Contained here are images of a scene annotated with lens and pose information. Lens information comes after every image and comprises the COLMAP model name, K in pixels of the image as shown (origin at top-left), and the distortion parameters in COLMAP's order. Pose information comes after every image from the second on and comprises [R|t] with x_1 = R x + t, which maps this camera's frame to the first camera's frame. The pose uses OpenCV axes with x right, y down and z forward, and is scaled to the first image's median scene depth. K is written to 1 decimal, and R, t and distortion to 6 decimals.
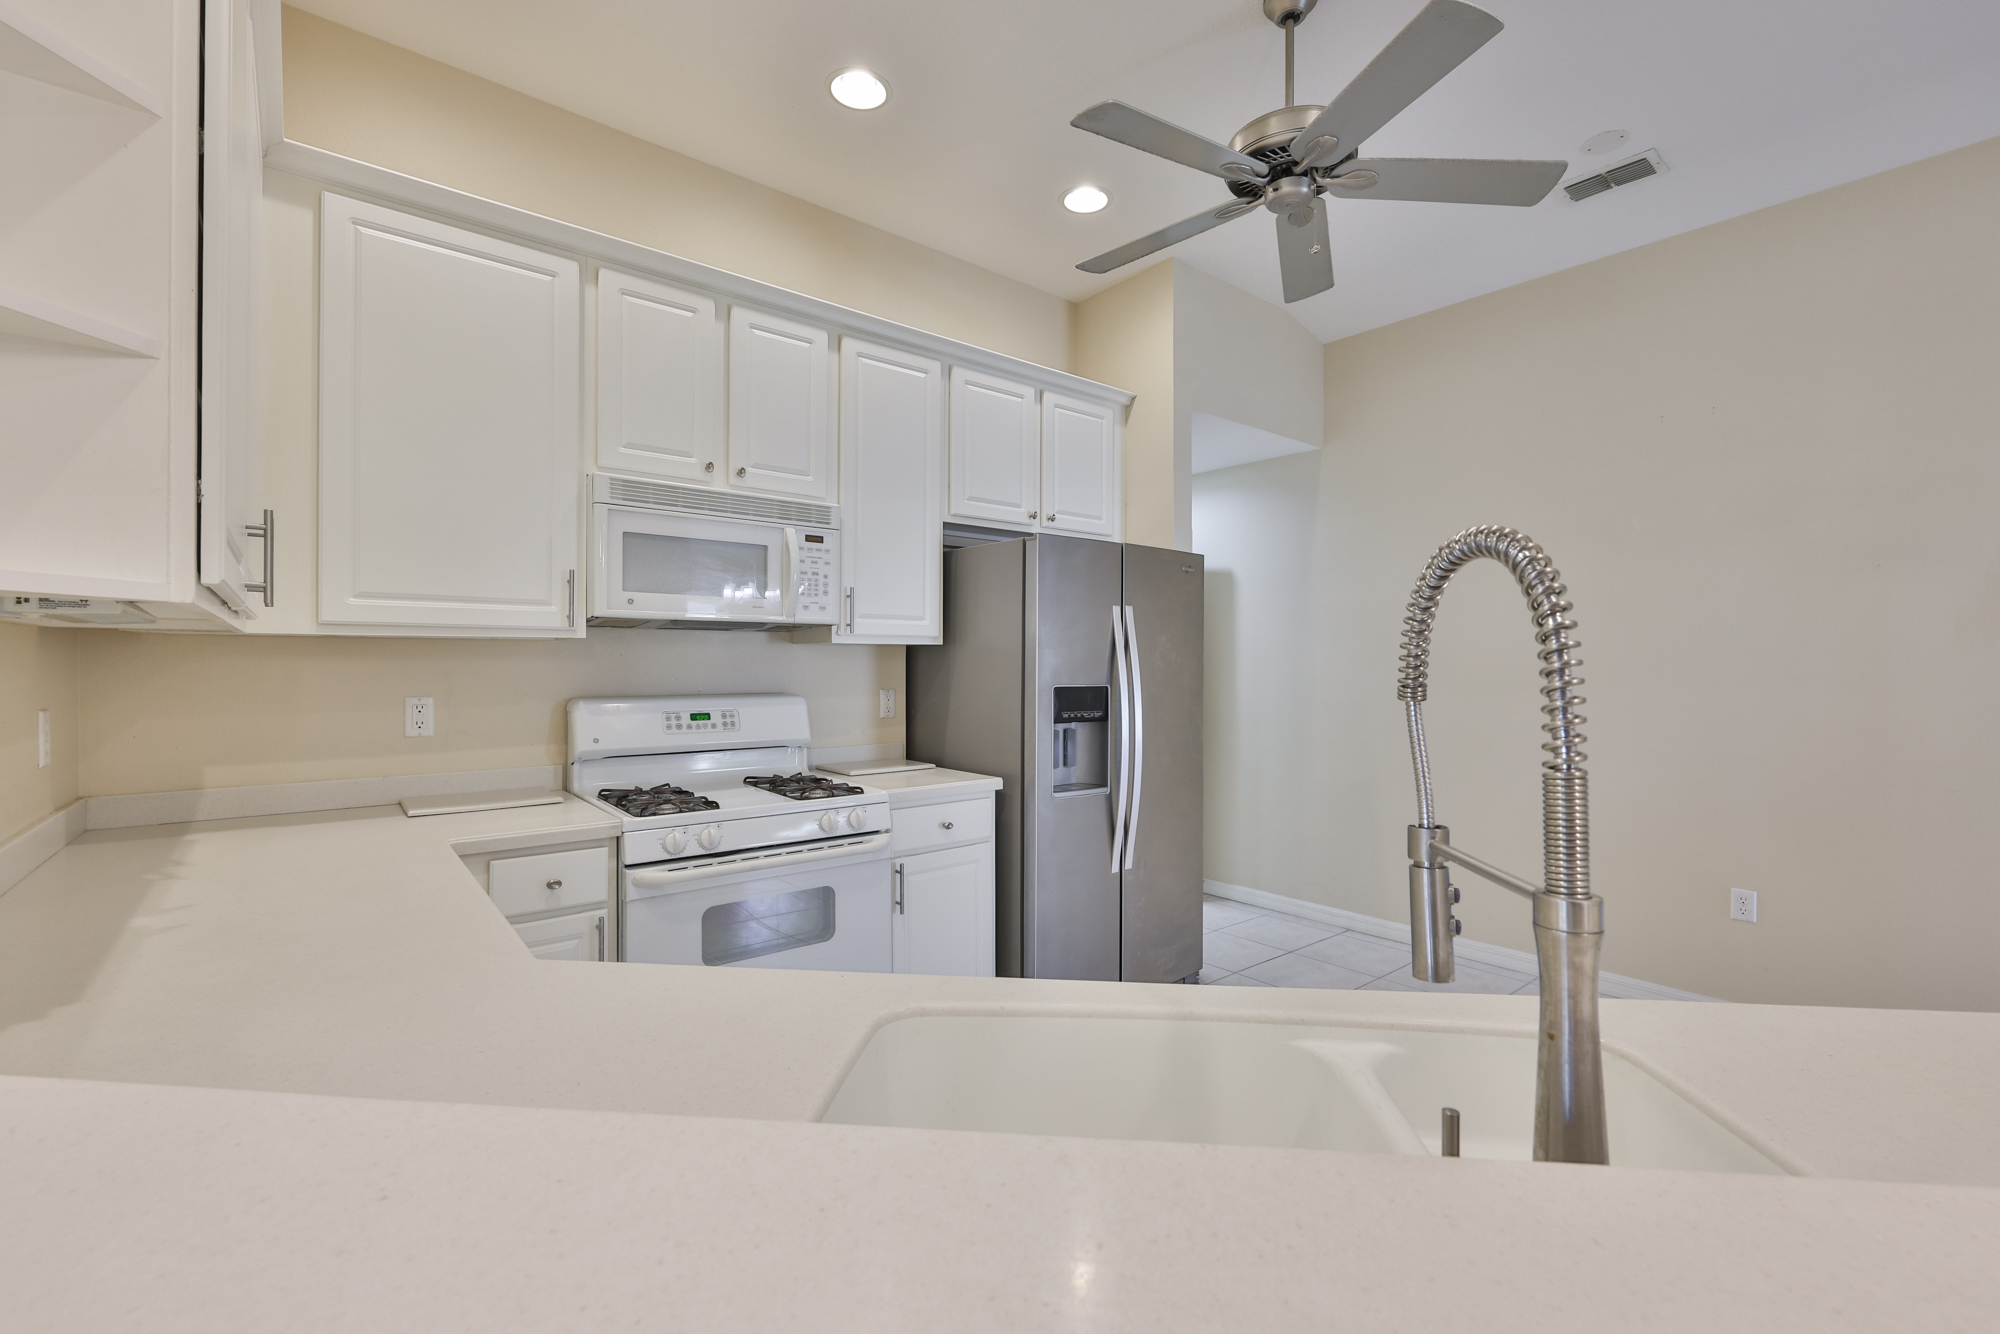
lens RADIAL K [[849.9, 0, 1001.7], [0, 849.9, 659.1], [0, 0, 1]] dist [-0.004282, 0.001201]
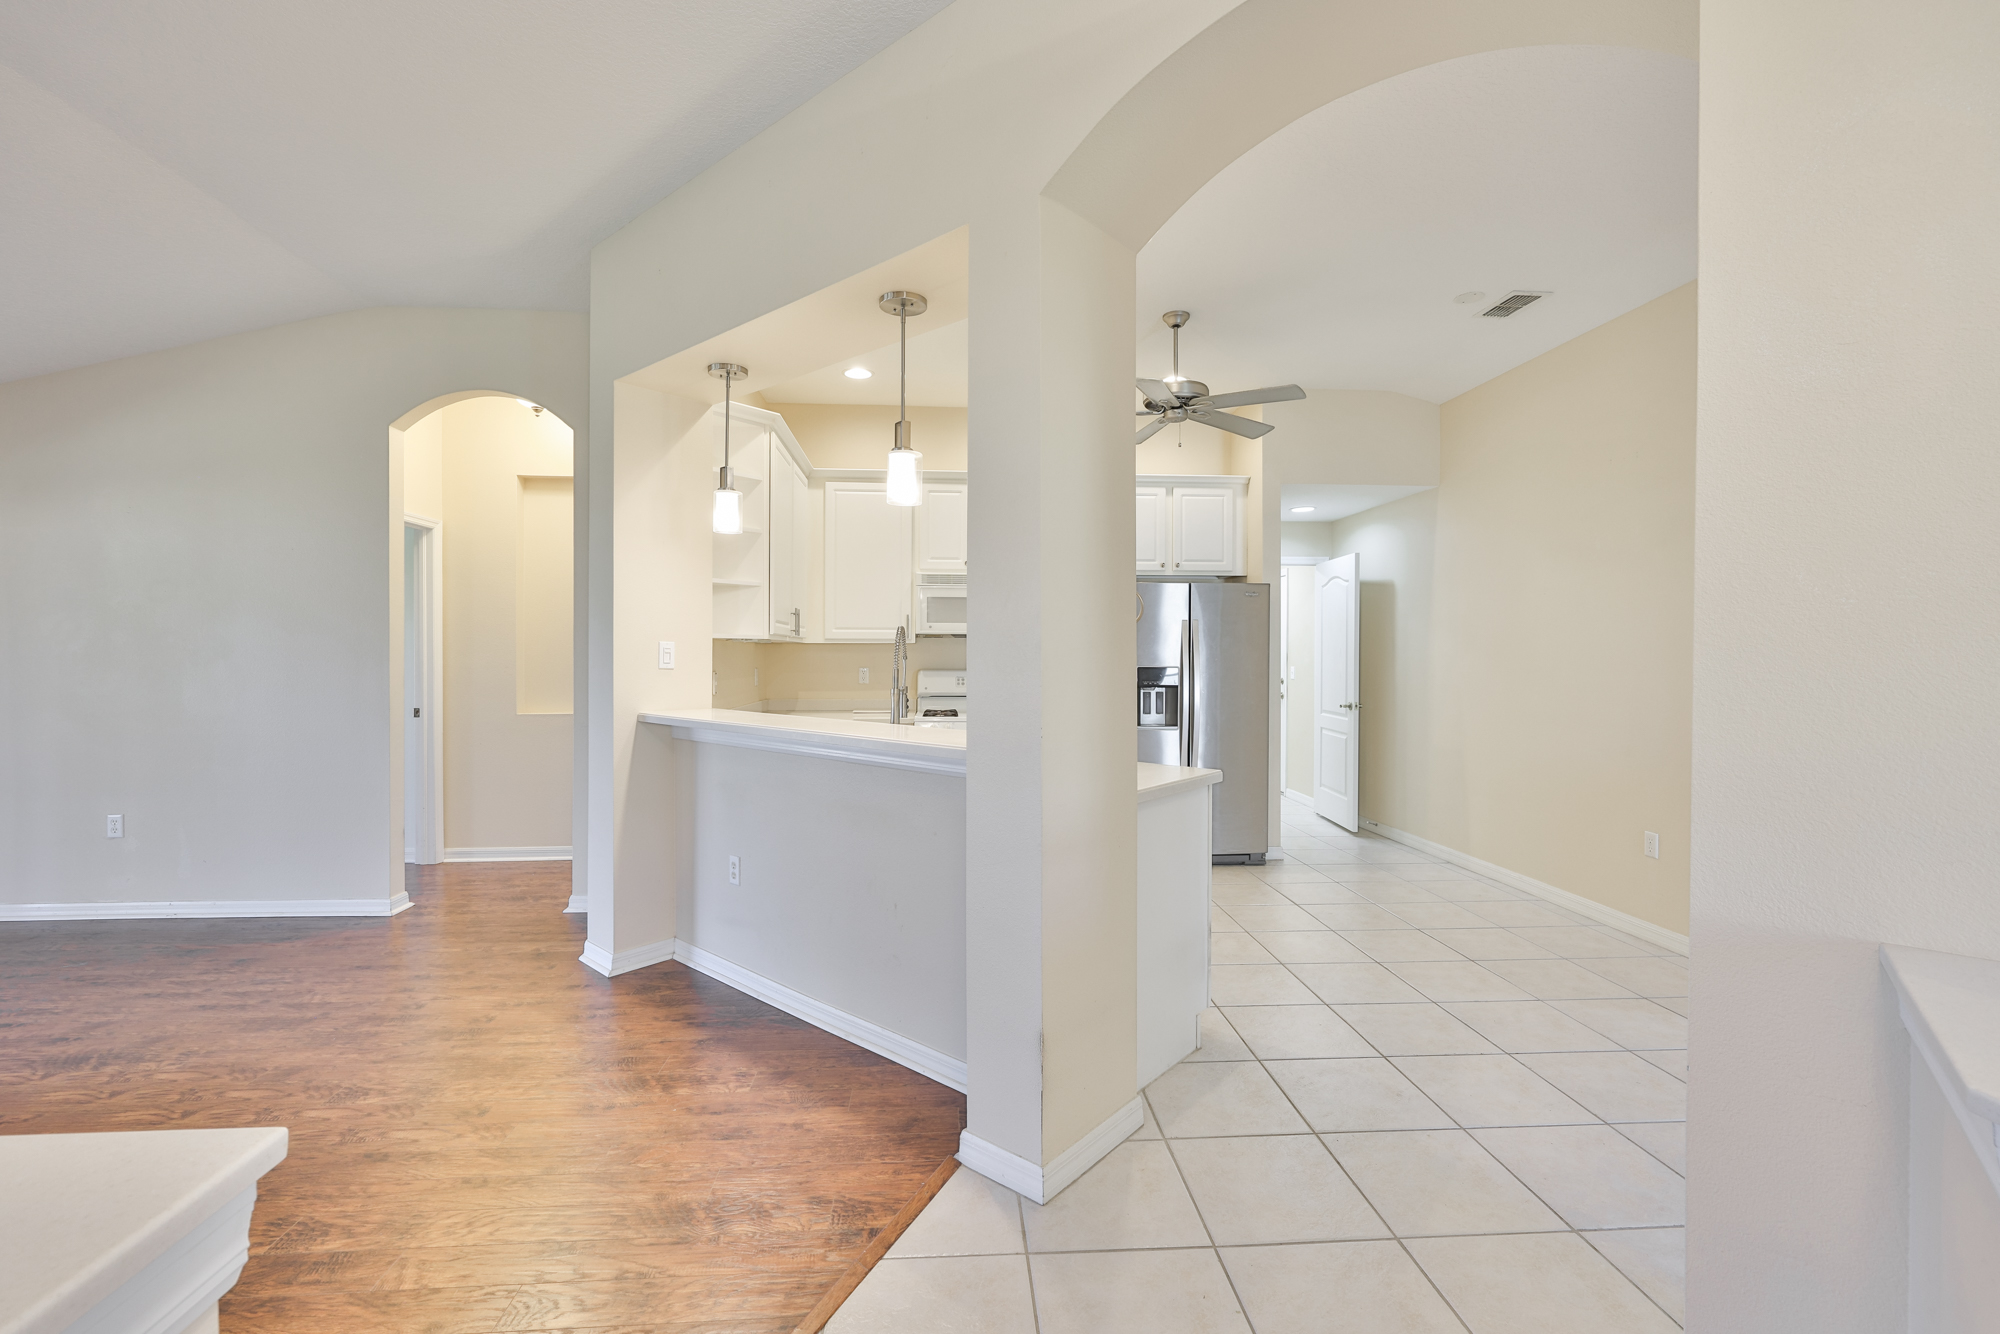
lens RADIAL K [[849.9, 0, 988.6], [0, 849.9, 658.4], [0, 0, 1]] dist [-0.004282, 0.001201]
pose [[0.811457, 0.005295, -0.584388, 0.872522], [0.001085, 0.999944, 0.010566, -0.005466], [0.584411, -0.009208, 0.811405, -0.655692]]
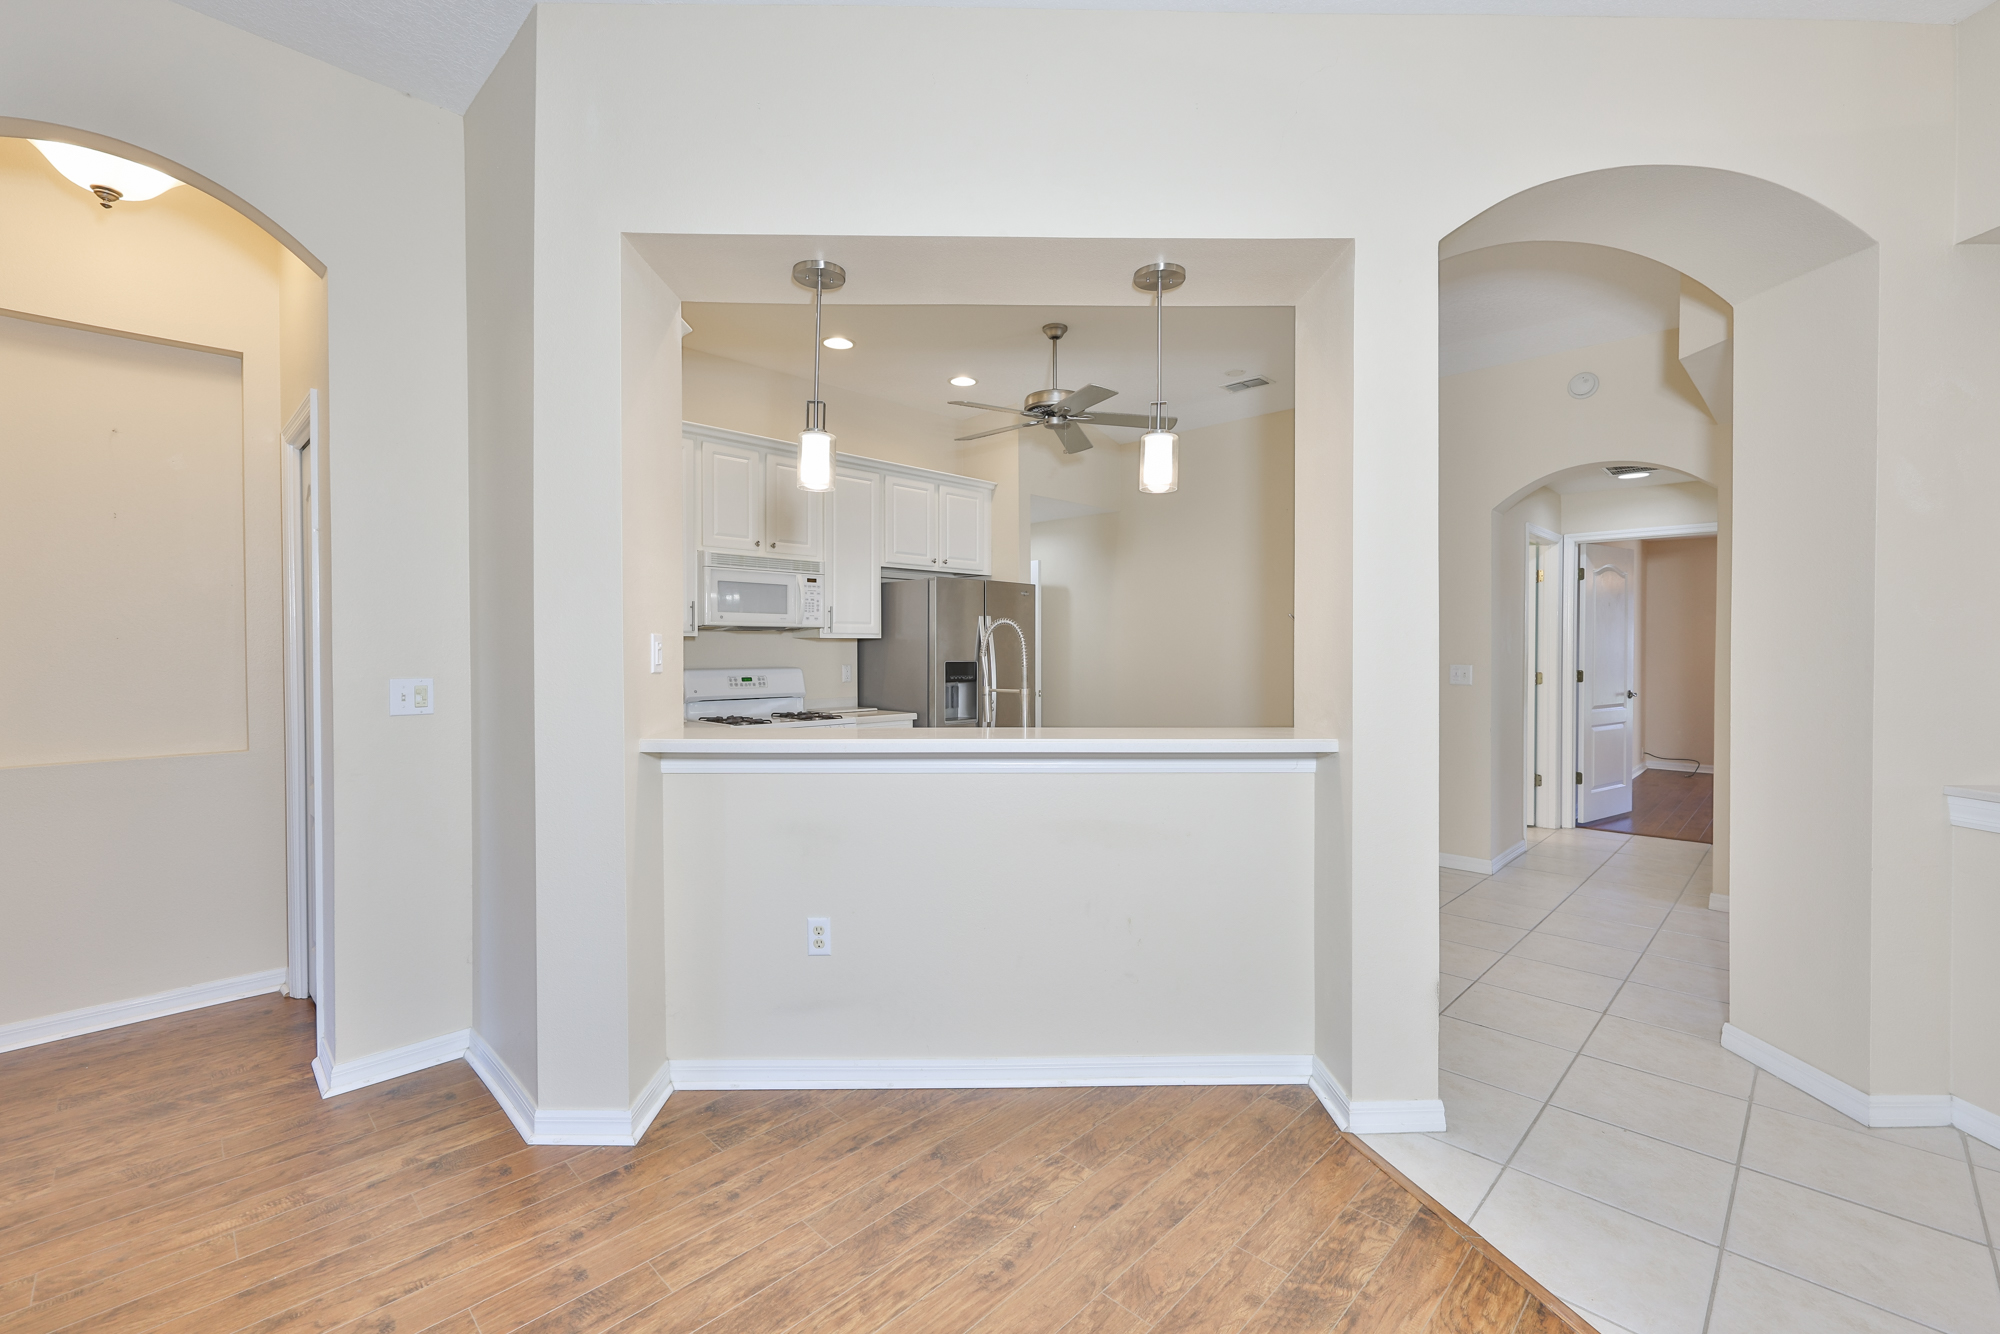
lens RADIAL K [[849.9, 0, 999.4], [0, 849.9, 653.8], [0, 0, 1]] dist [-0.004282, 0.001201]
pose [[0.994507, -0.004326, 0.104581, -0.012603], [0.003265, 0.999942, 0.010311, -0.002549], [-0.104620, -0.009913, 0.994463, -0.809242]]
